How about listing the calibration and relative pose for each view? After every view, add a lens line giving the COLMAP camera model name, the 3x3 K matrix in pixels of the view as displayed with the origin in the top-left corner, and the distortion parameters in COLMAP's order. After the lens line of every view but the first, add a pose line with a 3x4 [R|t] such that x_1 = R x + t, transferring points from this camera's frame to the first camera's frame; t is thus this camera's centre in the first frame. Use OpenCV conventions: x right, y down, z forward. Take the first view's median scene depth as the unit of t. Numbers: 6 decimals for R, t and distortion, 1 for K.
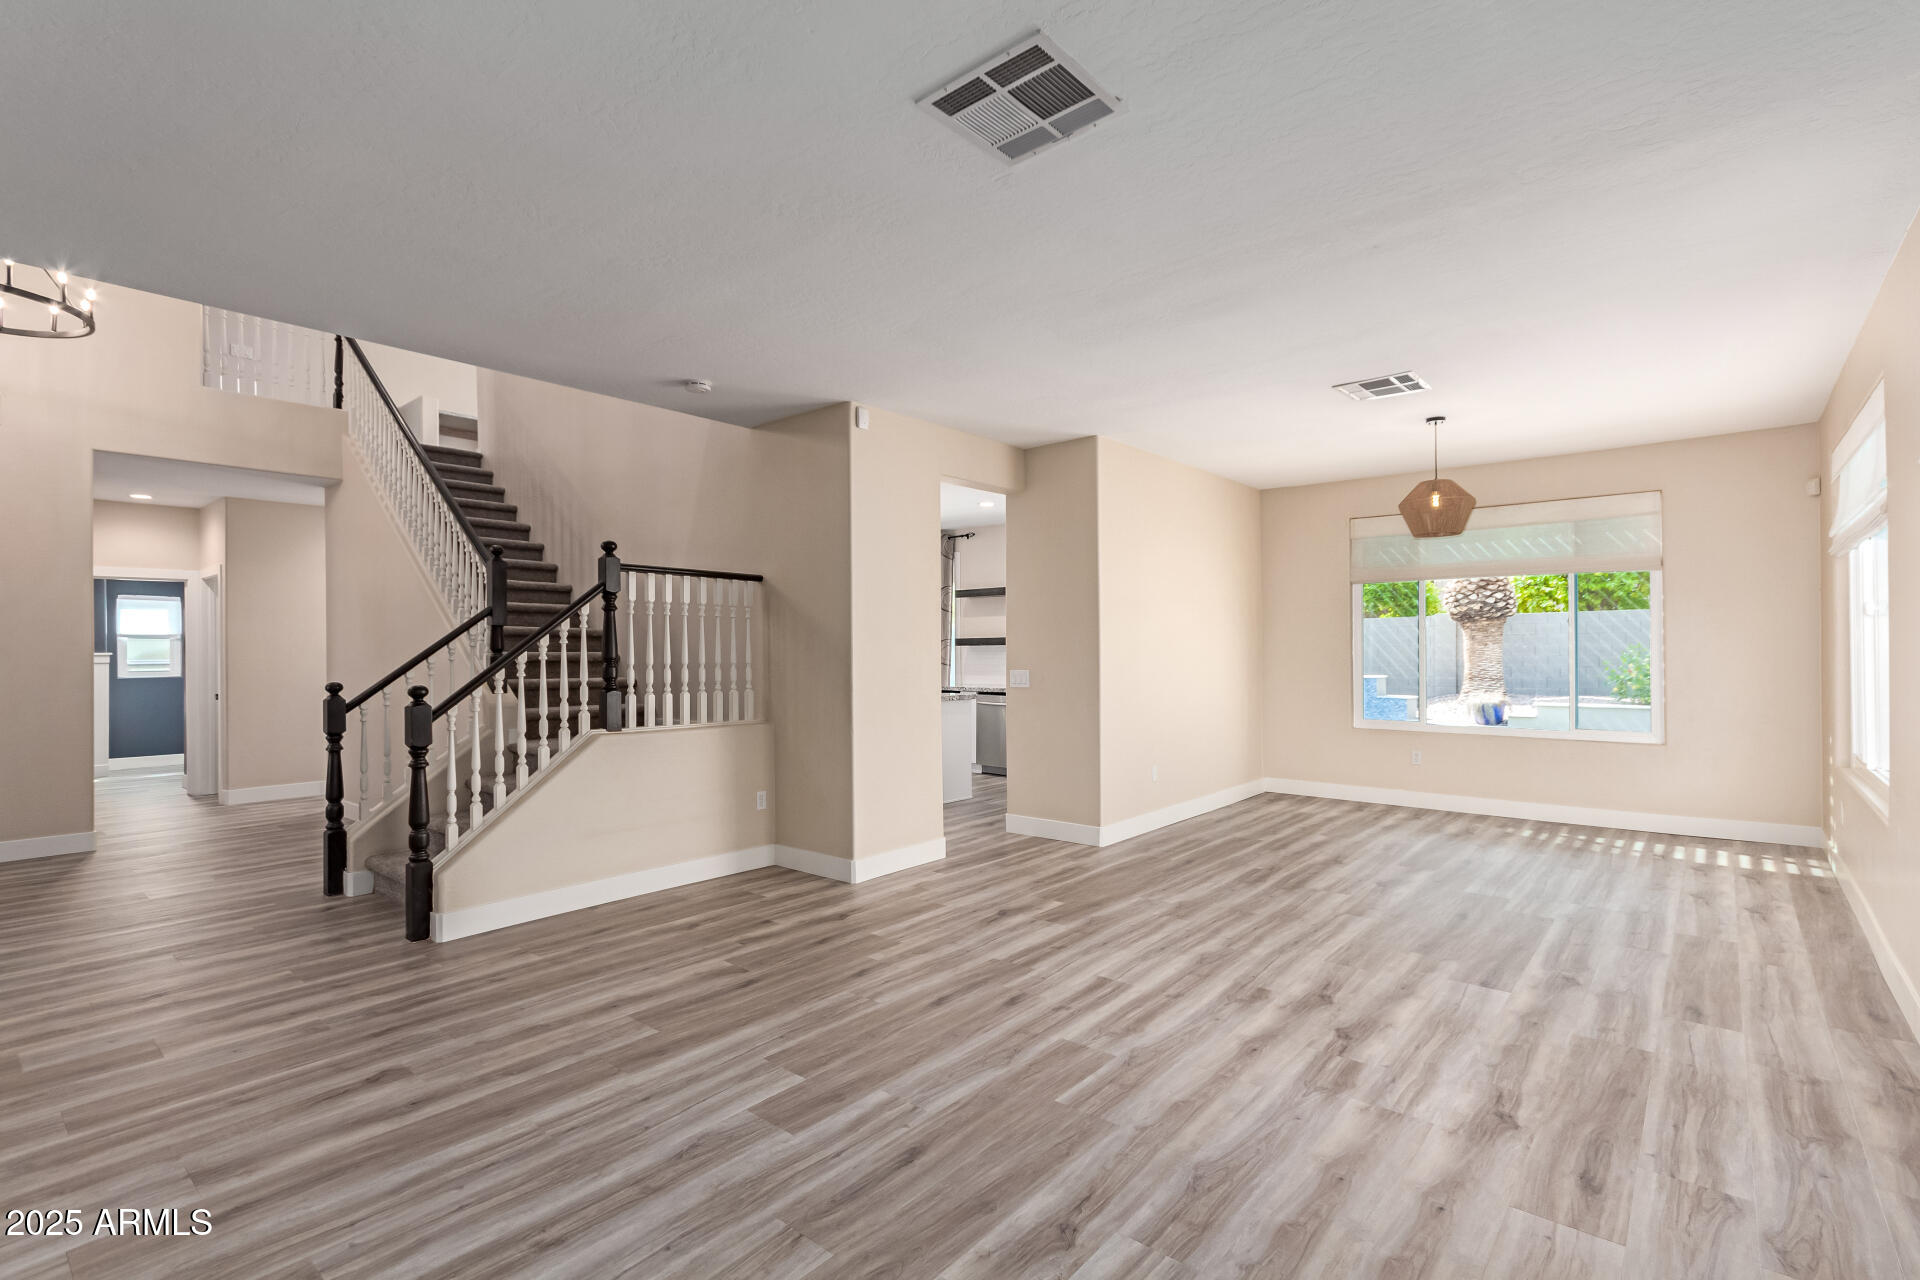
lens RADIAL K [[886.8, 0, 960.0], [0, 886.8, 640.0], [0, 0, 1]] dist [0.000232, 0.000239]
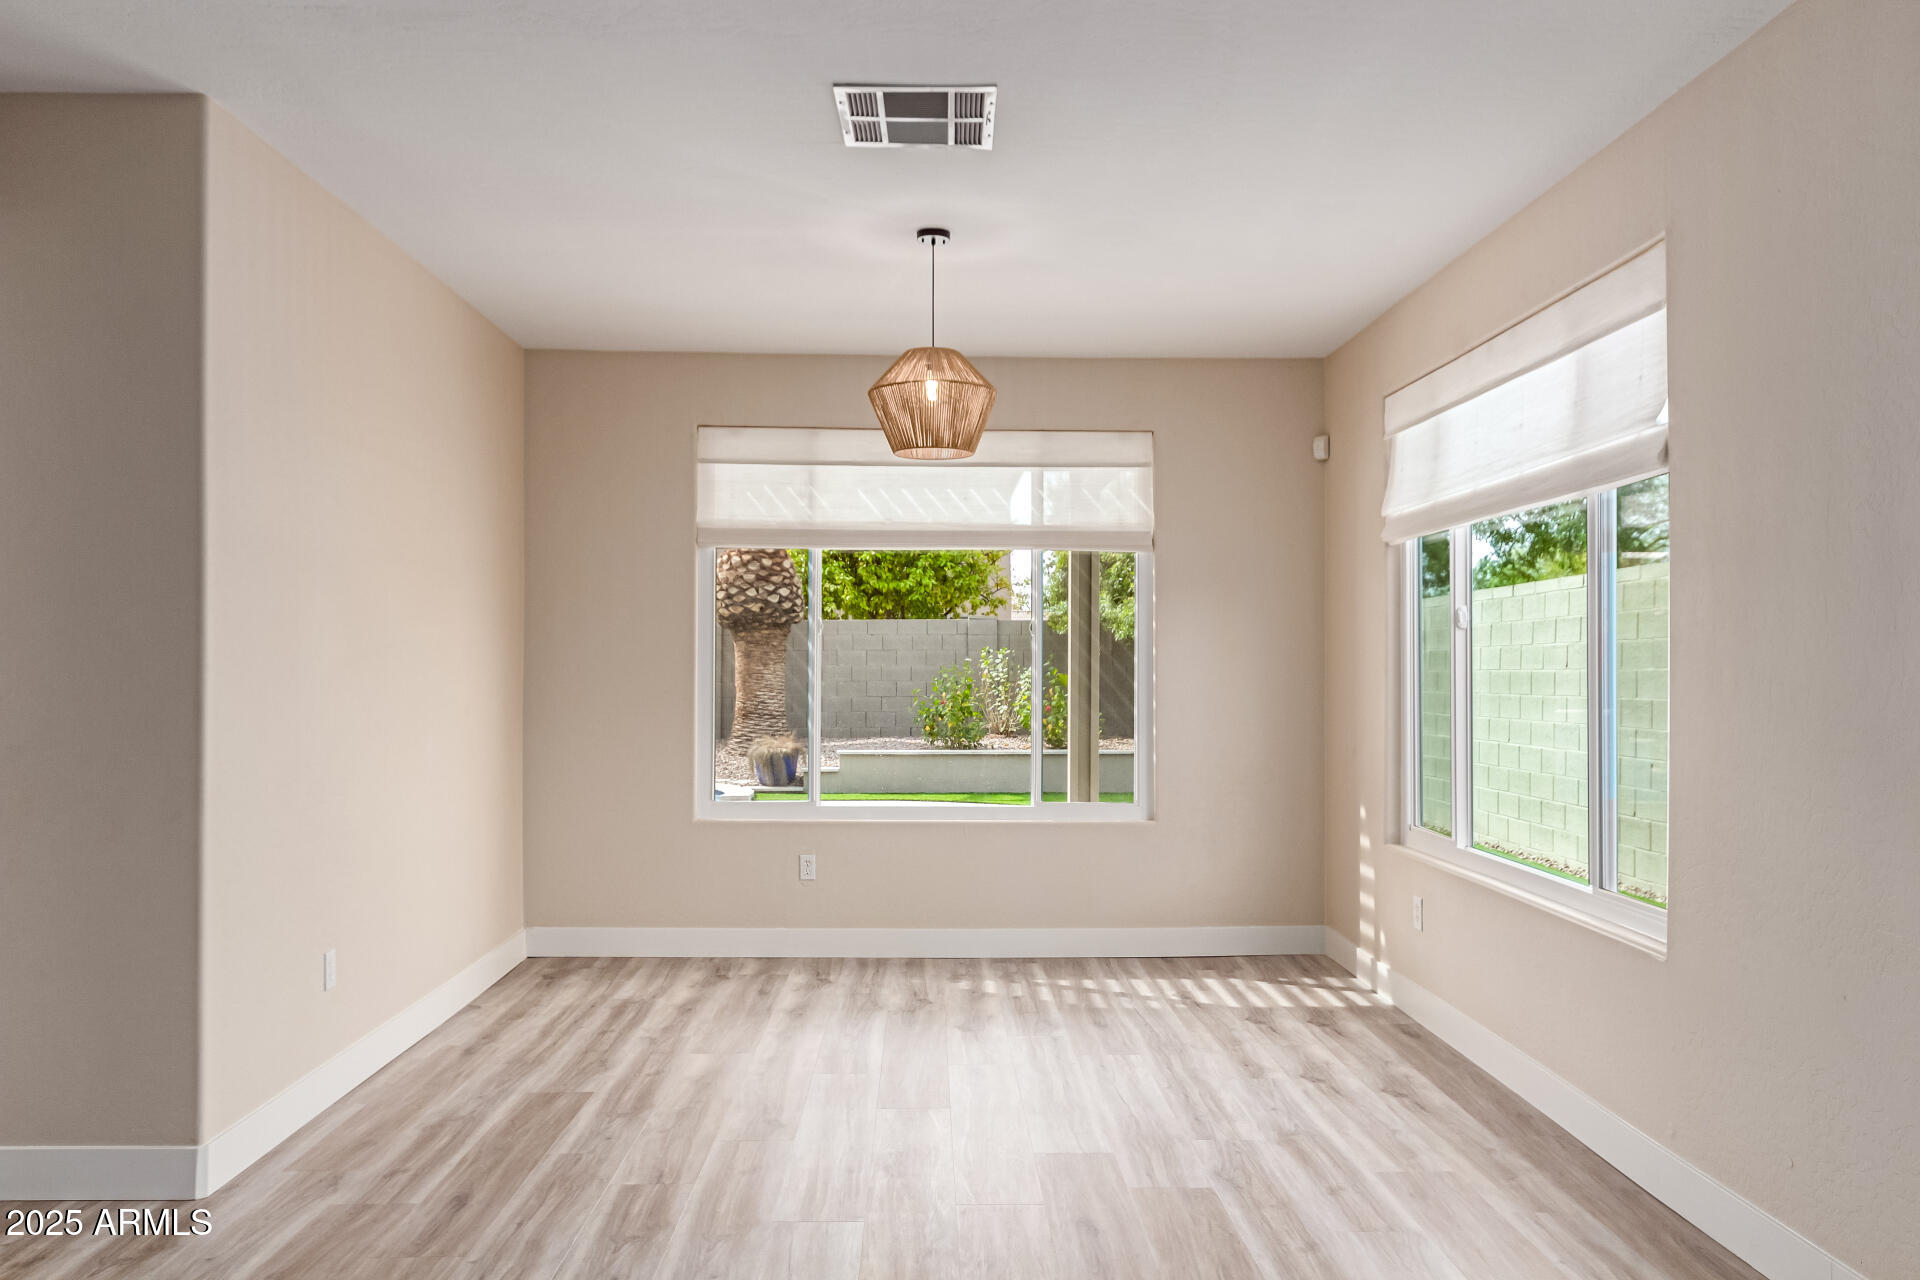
lens RADIAL K [[1375.5, 0, 960.0], [0, 1375.5, 640.0], [0, 0, 1]] dist [-0.003759, -0.001355]
pose [[0.738655, 0.022402, 0.673711, 0.003463], [-0.015251, 0.999747, -0.016523, 0.005717], [-0.673911, 0.001930, 0.738810, 0.463204]]
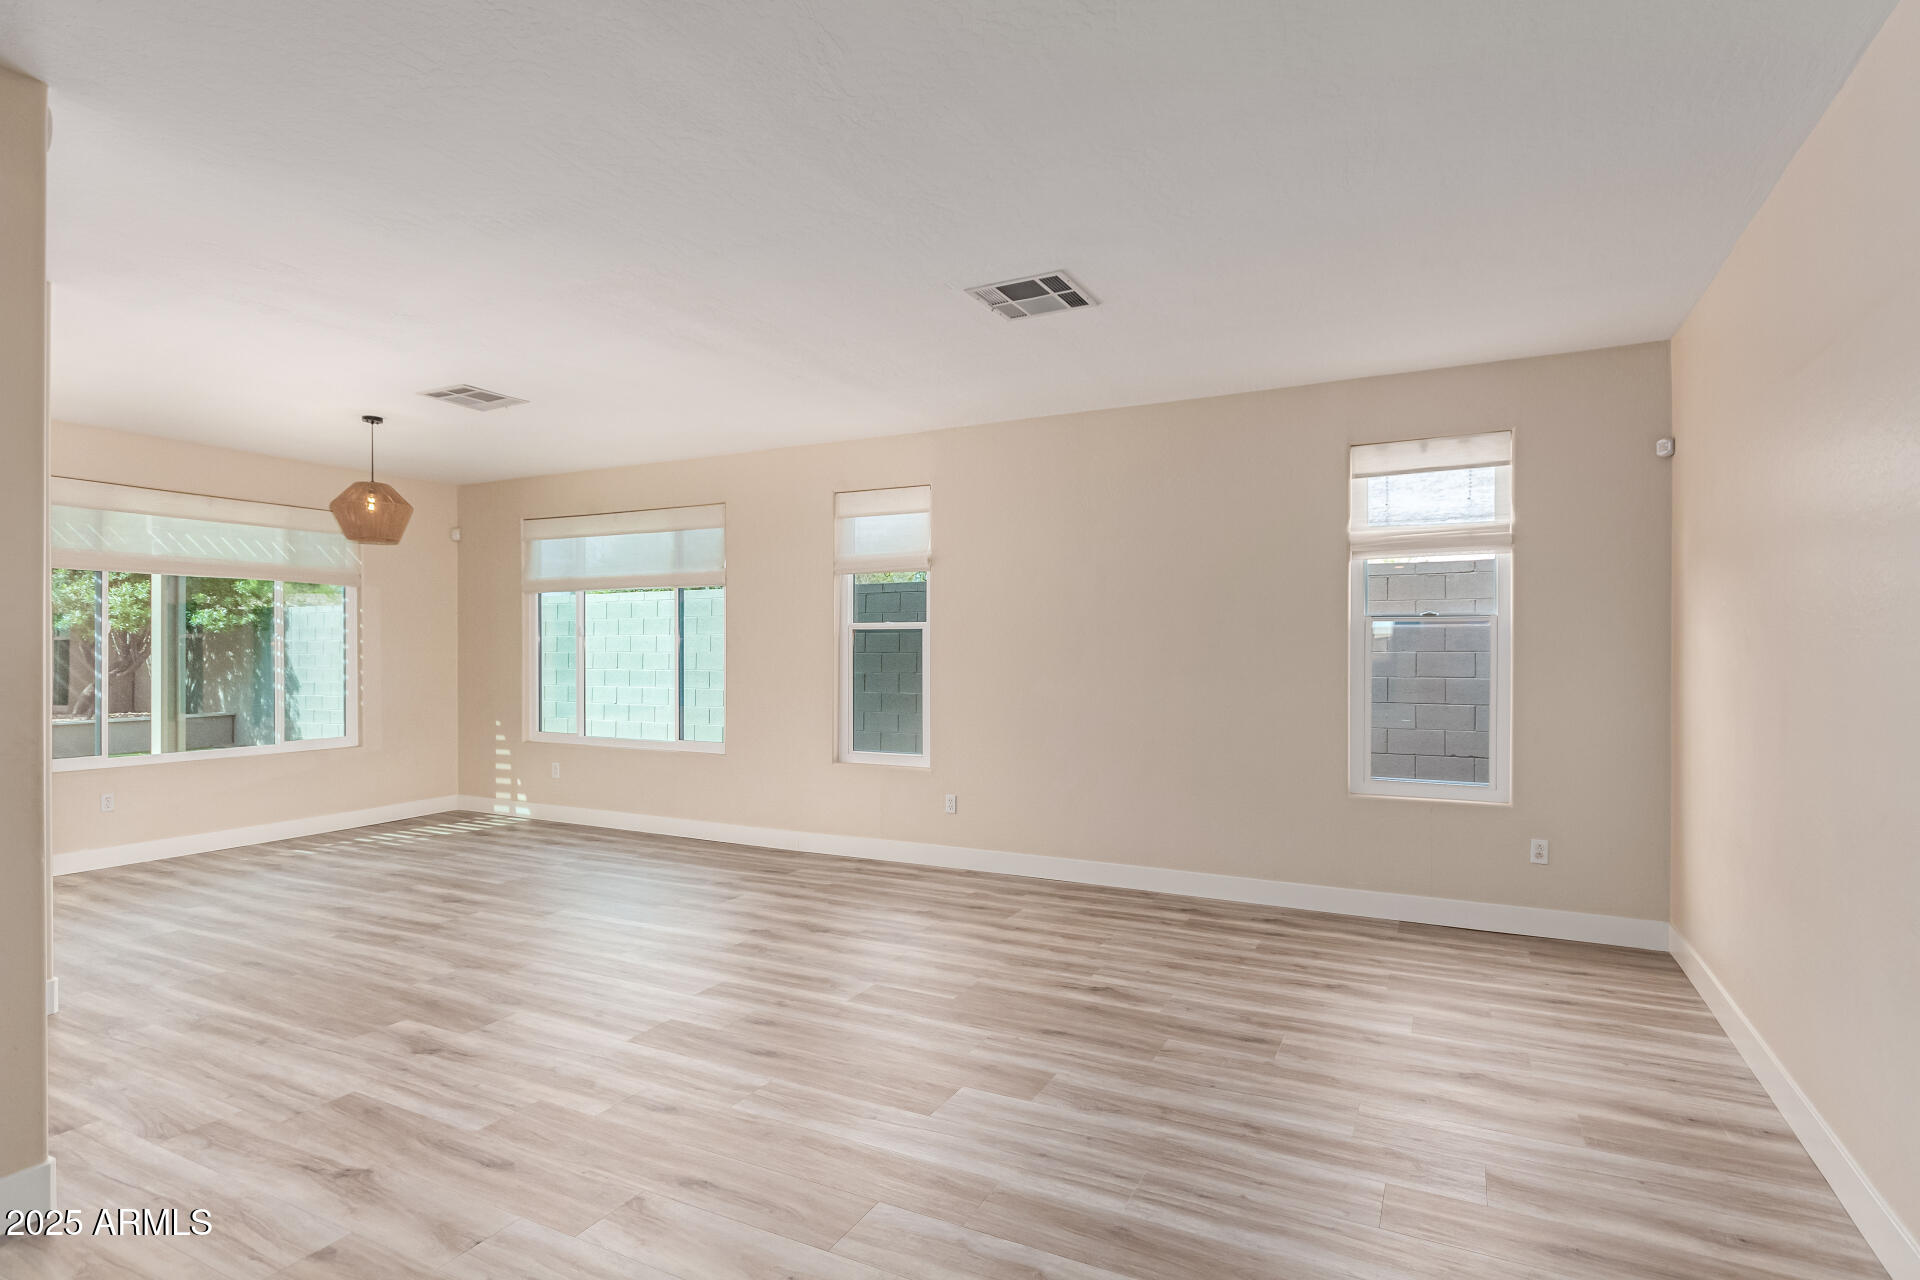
lens RADIAL K [[985.0, 0, 960.0], [0, 985.0, 640.0], [0, 0, 1]] dist [-0.002164, -0.000095]
pose [[-0.235675, 0.014021, 0.971731, -0.759698], [-0.009818, 0.999811, -0.016807, 0.000702], [-0.971782, -0.013501, -0.235493, 0.758649]]
